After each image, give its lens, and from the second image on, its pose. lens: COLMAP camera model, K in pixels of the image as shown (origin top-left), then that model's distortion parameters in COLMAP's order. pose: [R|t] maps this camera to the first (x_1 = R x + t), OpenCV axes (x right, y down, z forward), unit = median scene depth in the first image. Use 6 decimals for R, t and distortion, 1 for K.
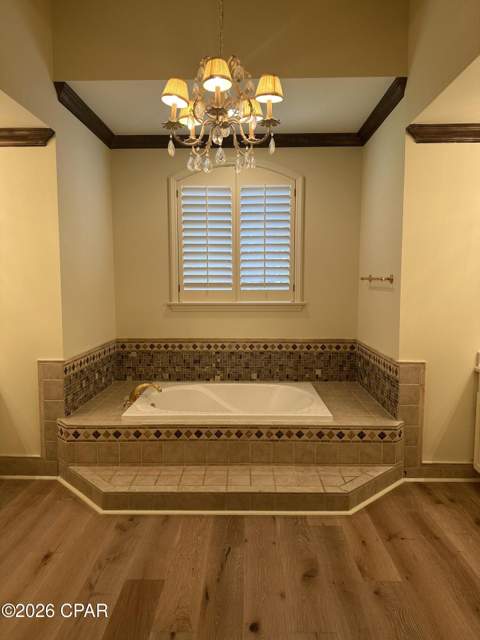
lens RADIAL K [[454.6, 0, 238.7], [0, 454.6, 320.8], [0, 0, 1]] dist [0.001175, -0.000732]
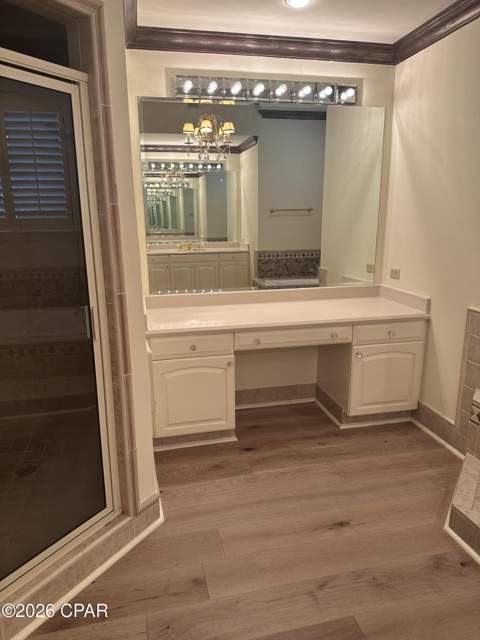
lens RADIAL K [[454.6, 0, 238.7], [0, 454.6, 321.2], [0, 0, 1]] dist [0.001175, -0.000732]
pose [[0.237989, 0.227466, -0.944257, 0.204420], [-0.070078, 0.973677, 0.216891, -0.032557], [0.968737, 0.014554, 0.247664, 0.428280]]
